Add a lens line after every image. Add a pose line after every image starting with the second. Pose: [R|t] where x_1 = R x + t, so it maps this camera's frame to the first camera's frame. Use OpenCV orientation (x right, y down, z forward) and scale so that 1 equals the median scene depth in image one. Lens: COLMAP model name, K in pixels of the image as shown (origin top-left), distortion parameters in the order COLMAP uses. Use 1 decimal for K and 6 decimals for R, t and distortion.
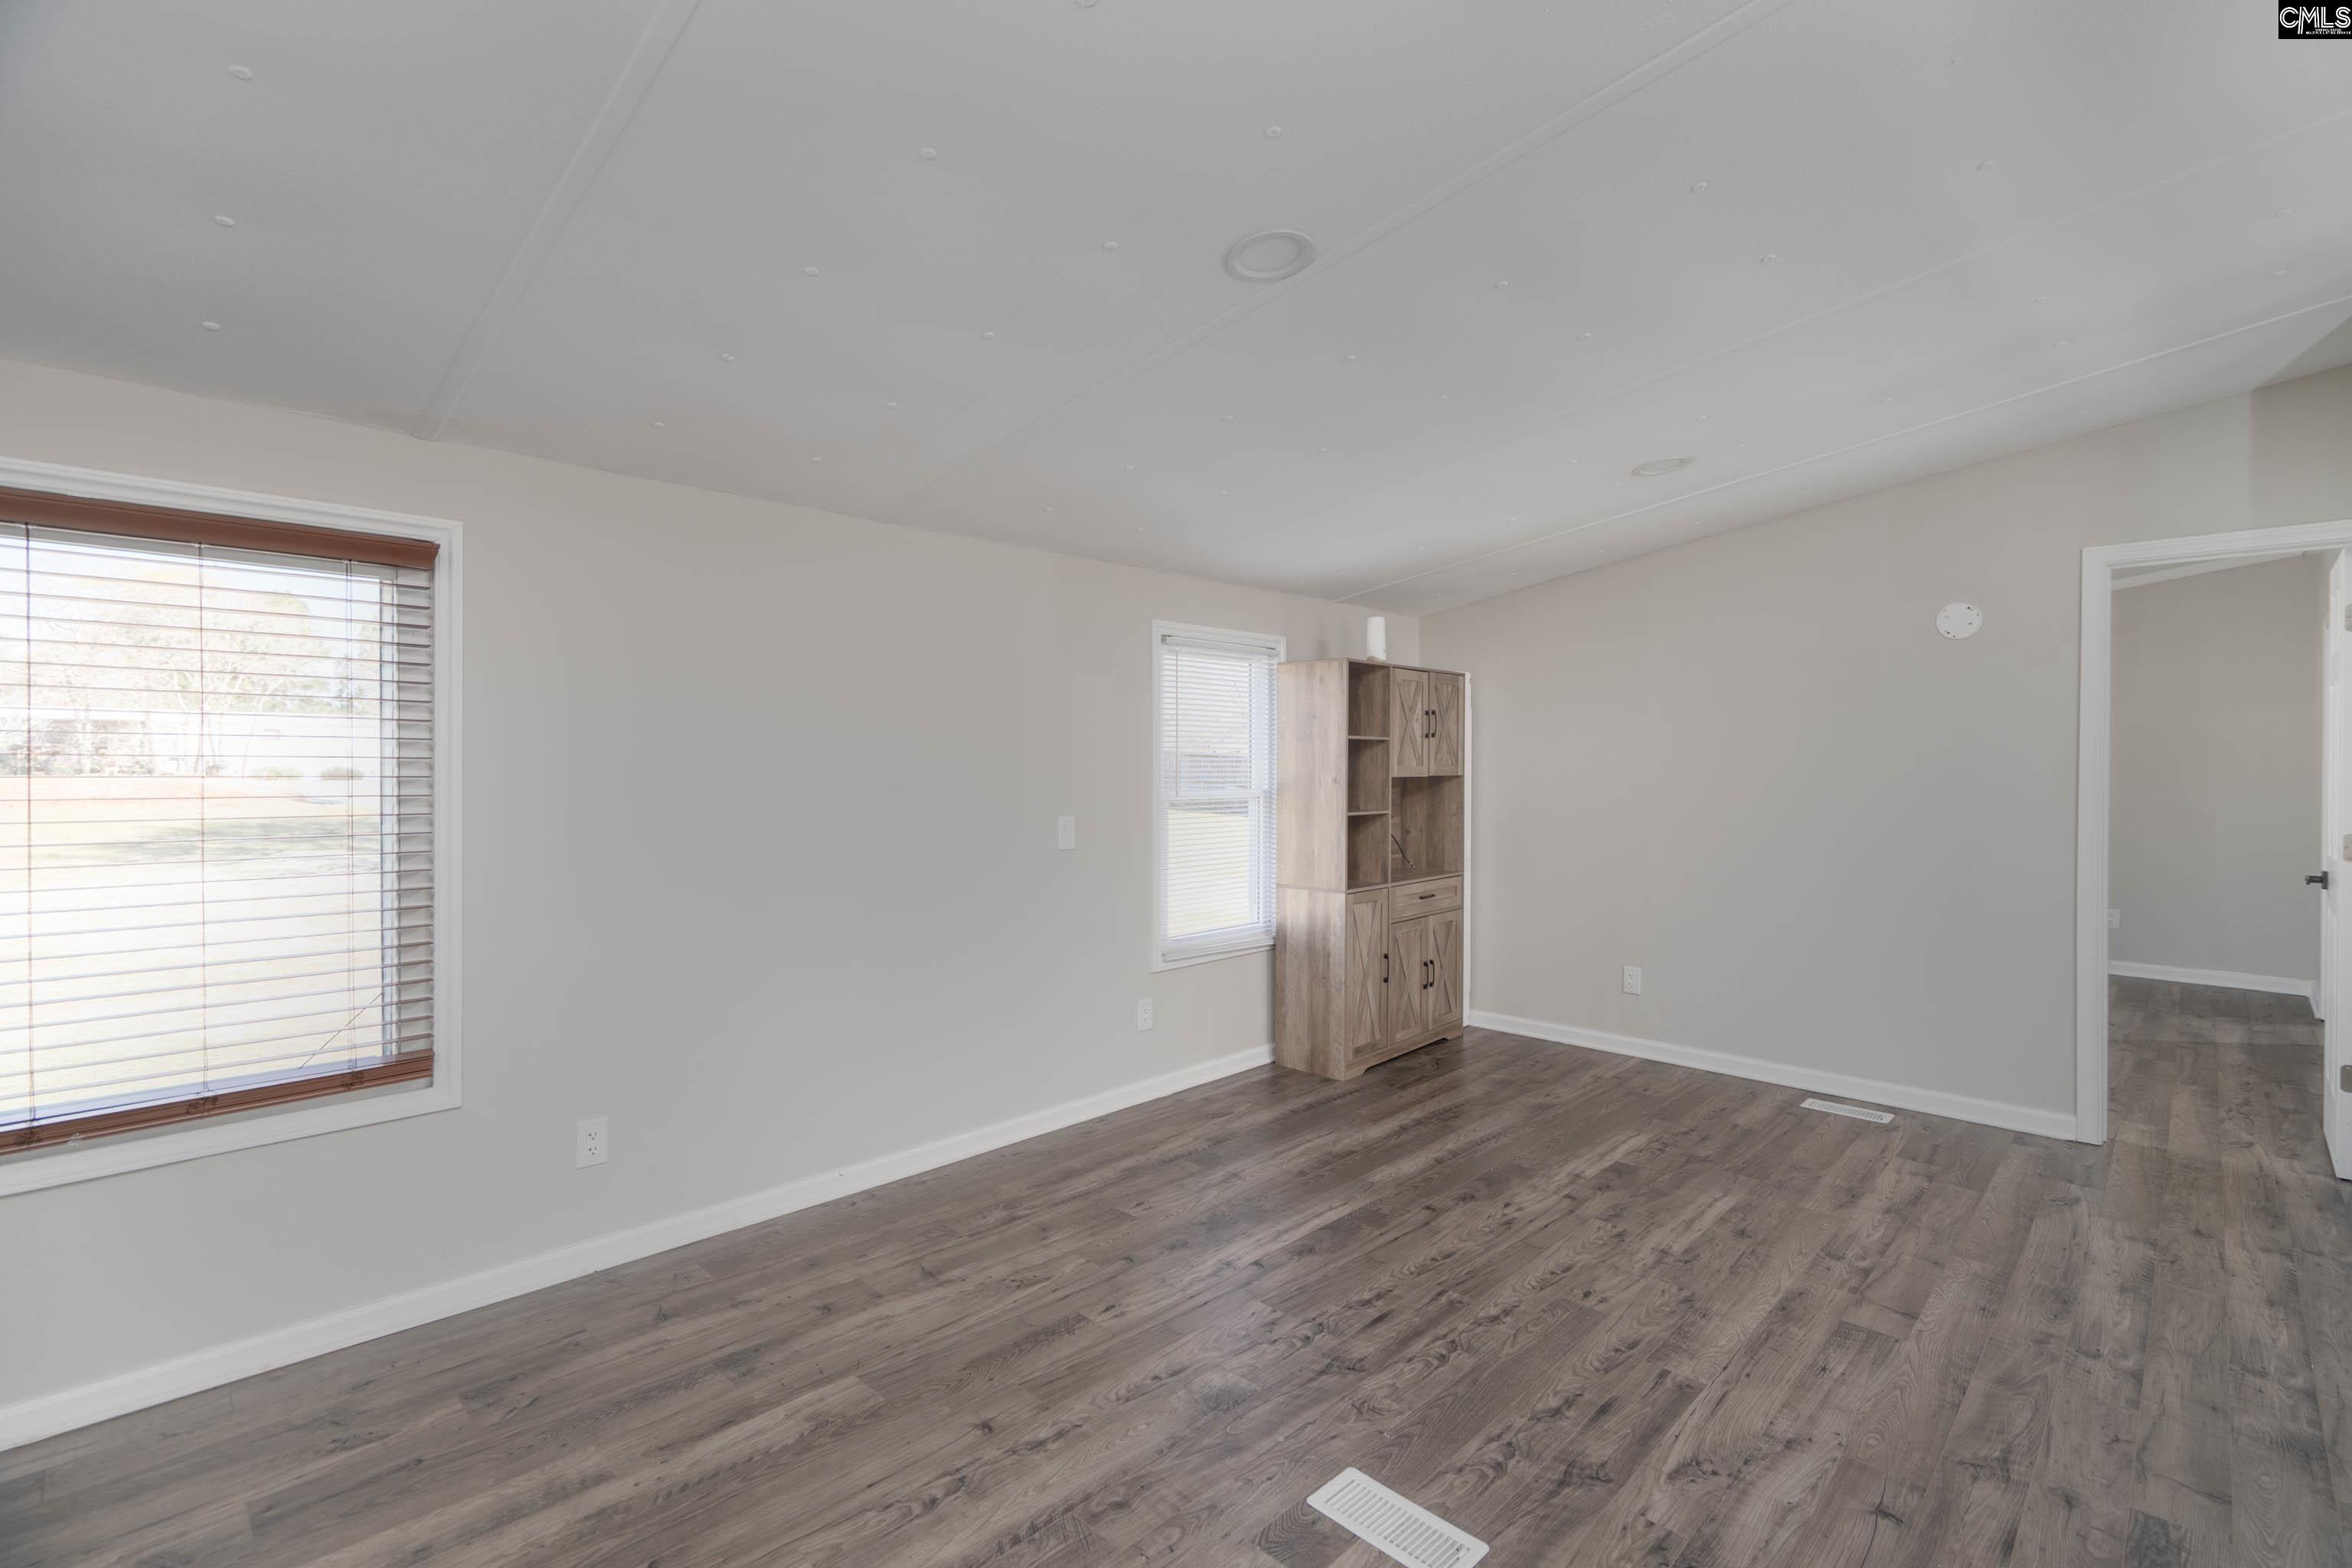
lens RADIAL K [[1040.7, 0, 1176.0], [0, 1040.7, 784.0], [0, 0, 1]] dist [-0.000598, 0.000241]
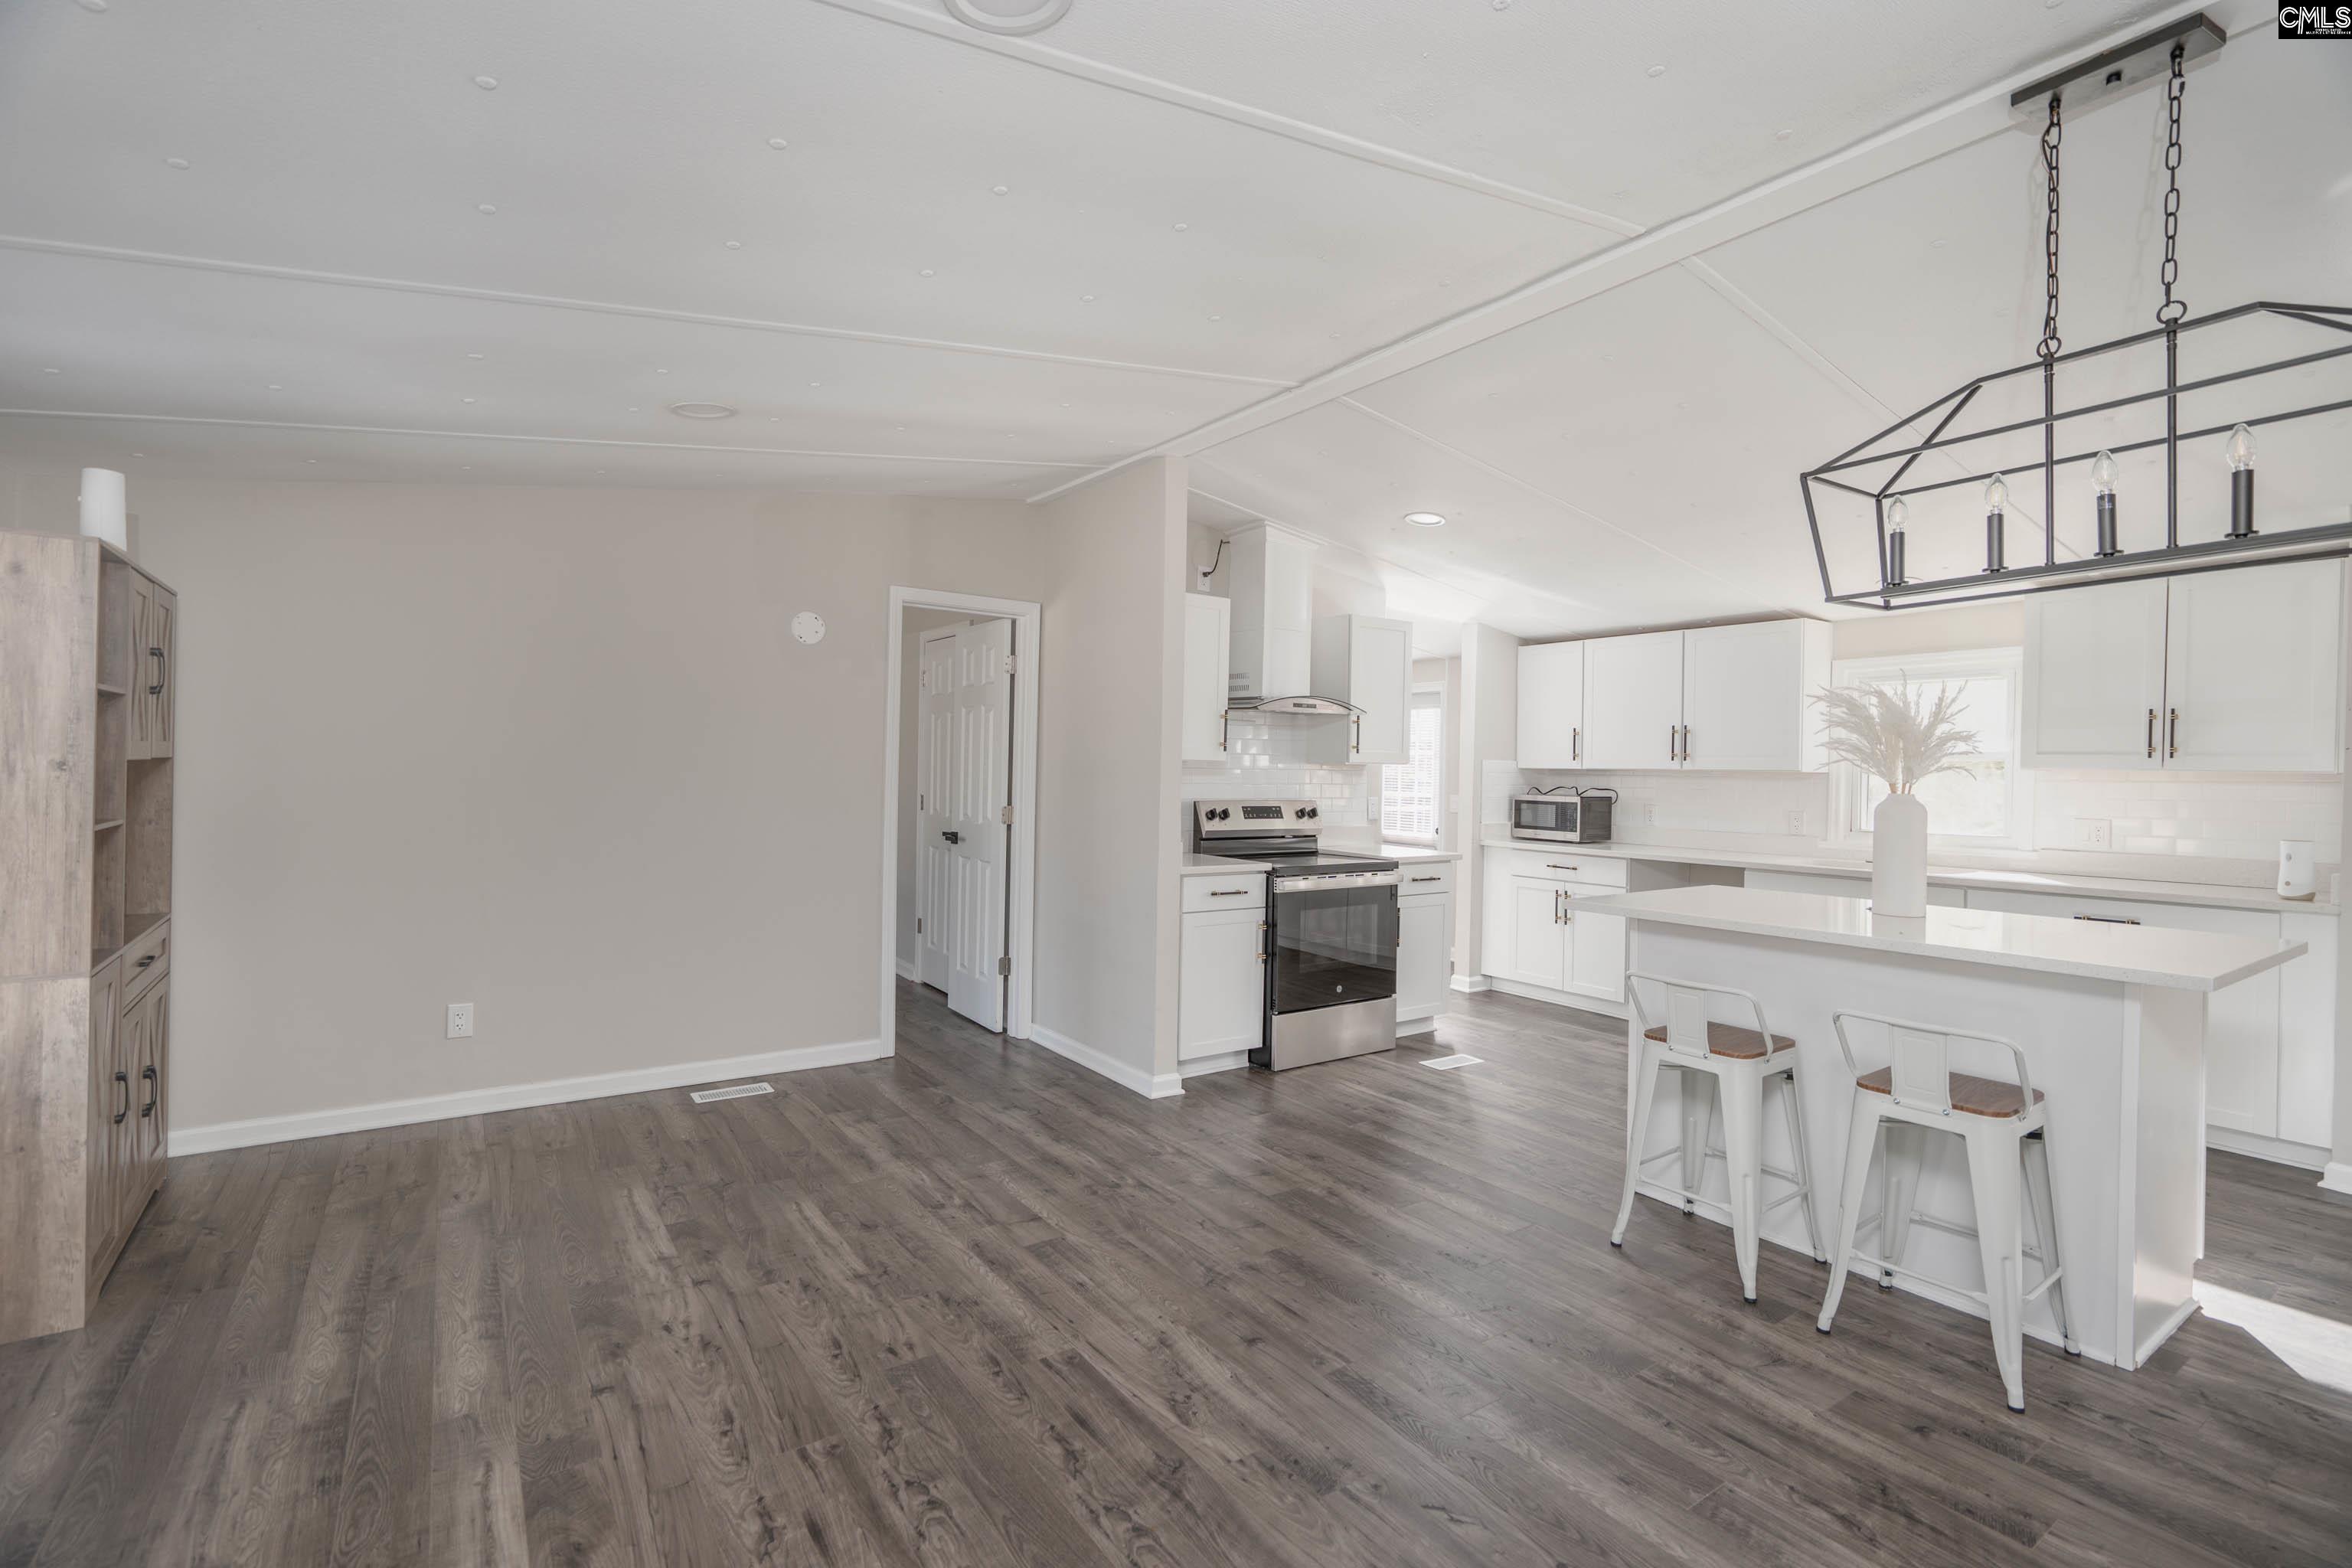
lens RADIAL K [[1040.7, 0, 1176.0], [0, 1040.7, 784.0], [0, 0, 1]] dist [-0.000598, 0.000241]
pose [[0.194608, -0.009357, 0.980836, -0.378028], [-0.007415, 0.999912, 0.011011, -0.005072], [-0.980853, -0.009416, 0.194521, 0.528410]]
